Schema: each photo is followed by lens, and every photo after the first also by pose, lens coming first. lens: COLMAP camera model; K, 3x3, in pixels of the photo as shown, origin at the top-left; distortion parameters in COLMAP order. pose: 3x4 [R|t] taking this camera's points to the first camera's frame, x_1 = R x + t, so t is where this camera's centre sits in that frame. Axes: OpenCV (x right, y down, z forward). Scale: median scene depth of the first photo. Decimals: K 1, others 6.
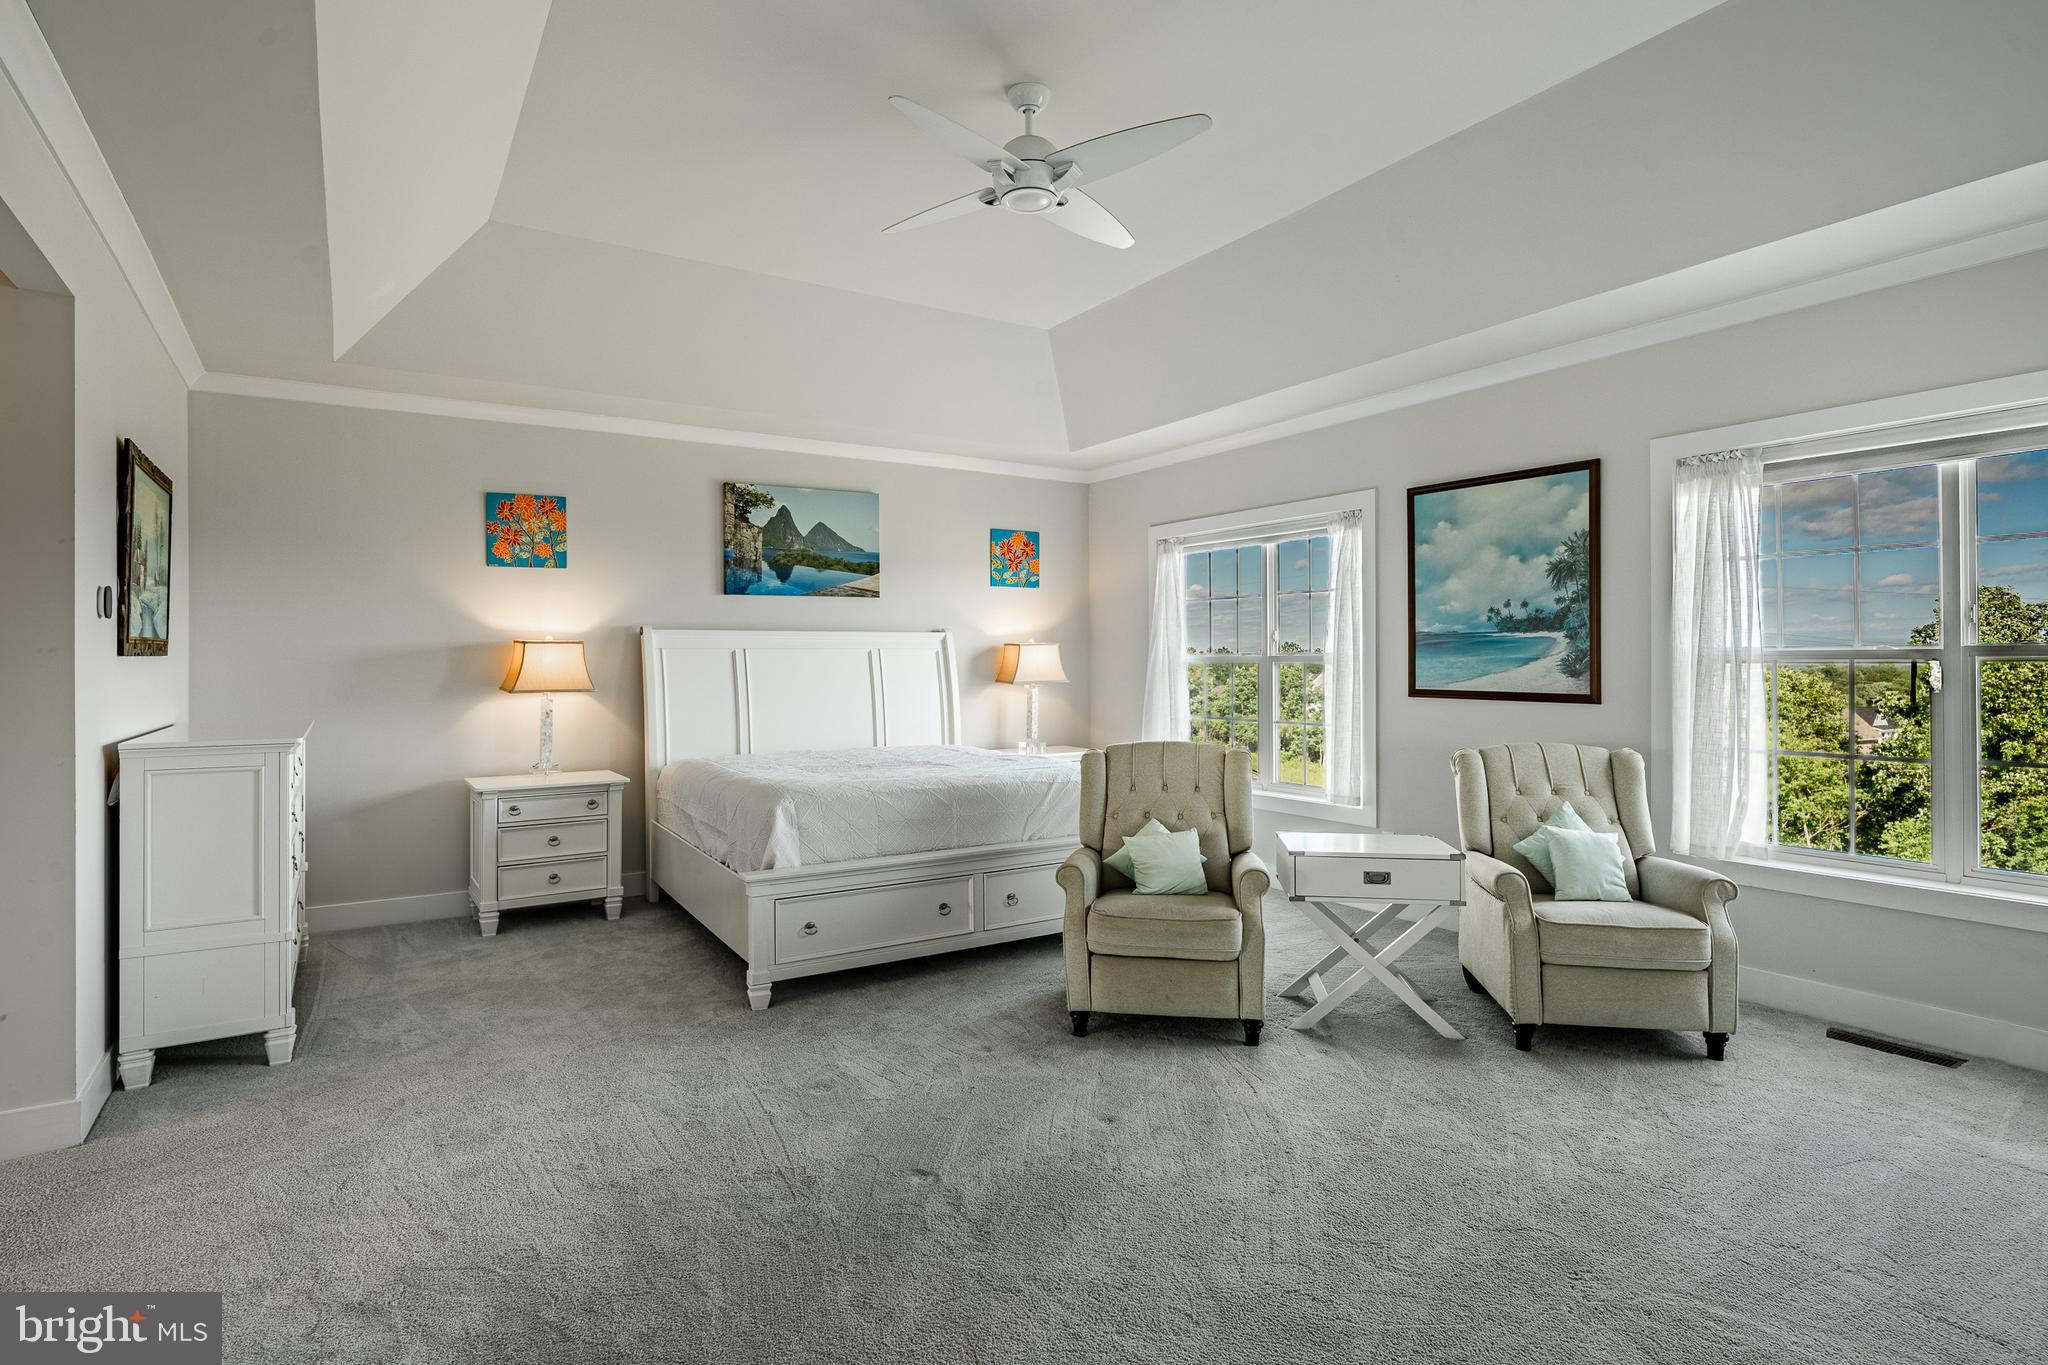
lens RADIAL K [[1067.1, 0, 1002.4], [0, 1067.1, 656.9], [0, 0, 1]] dist [-0.001200, 0.000776]
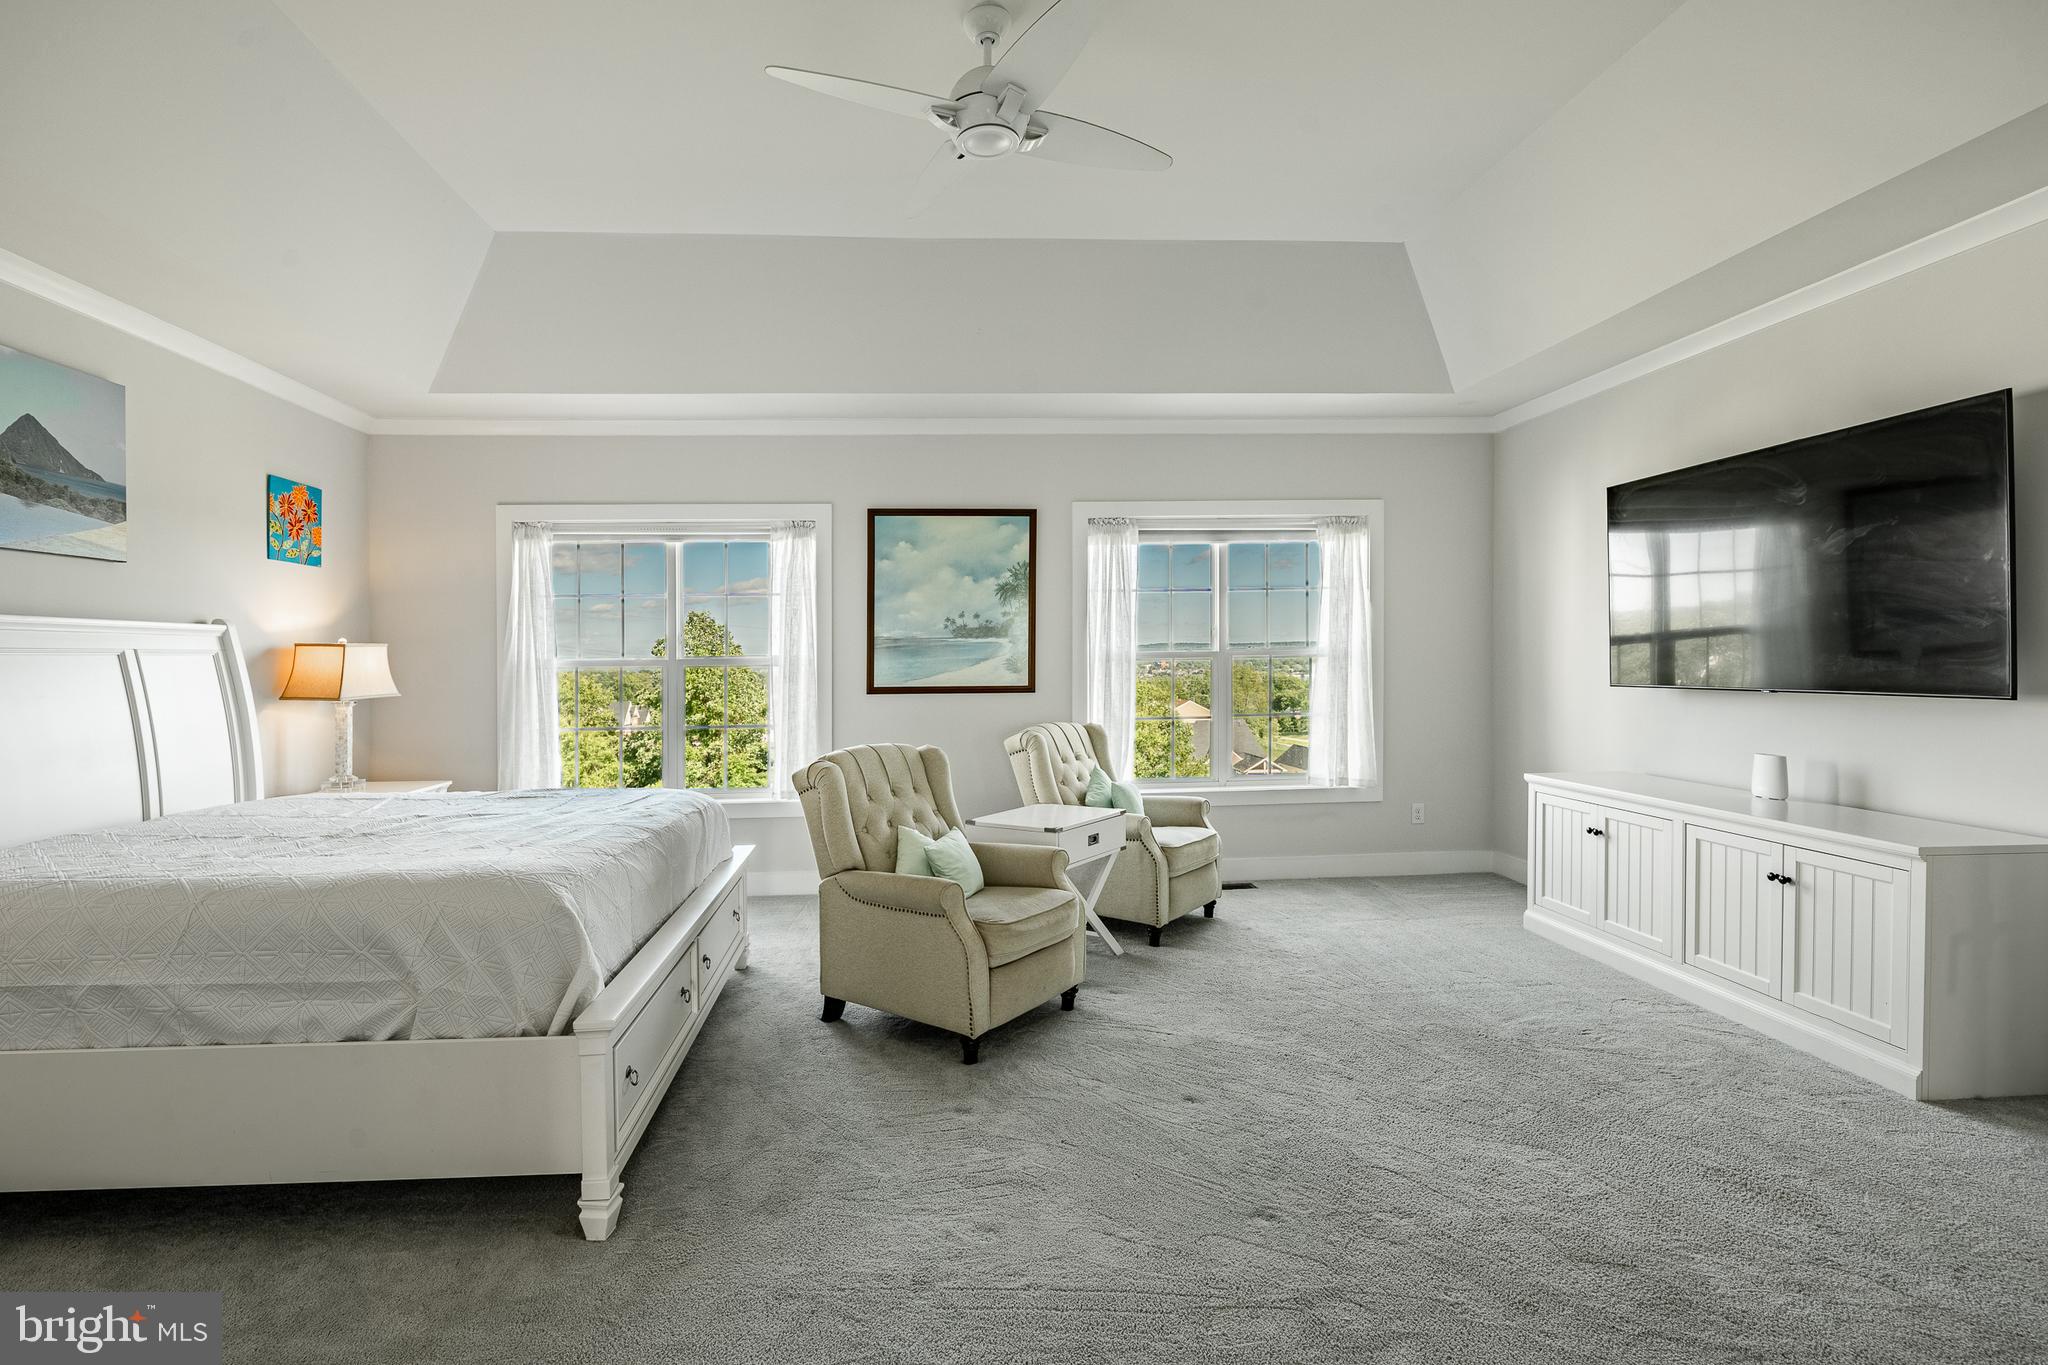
lens RADIAL K [[968.9, 0, 969.3], [0, 968.9, 676.1], [0, 0, 1]] dist [-0.002945, 0.000173]
pose [[0.466602, -0.017237, 0.884299, -0.473217], [0.008219, 0.999851, 0.015153, 0.003661], [-0.884429, 0.000198, 0.466675, 0.430436]]
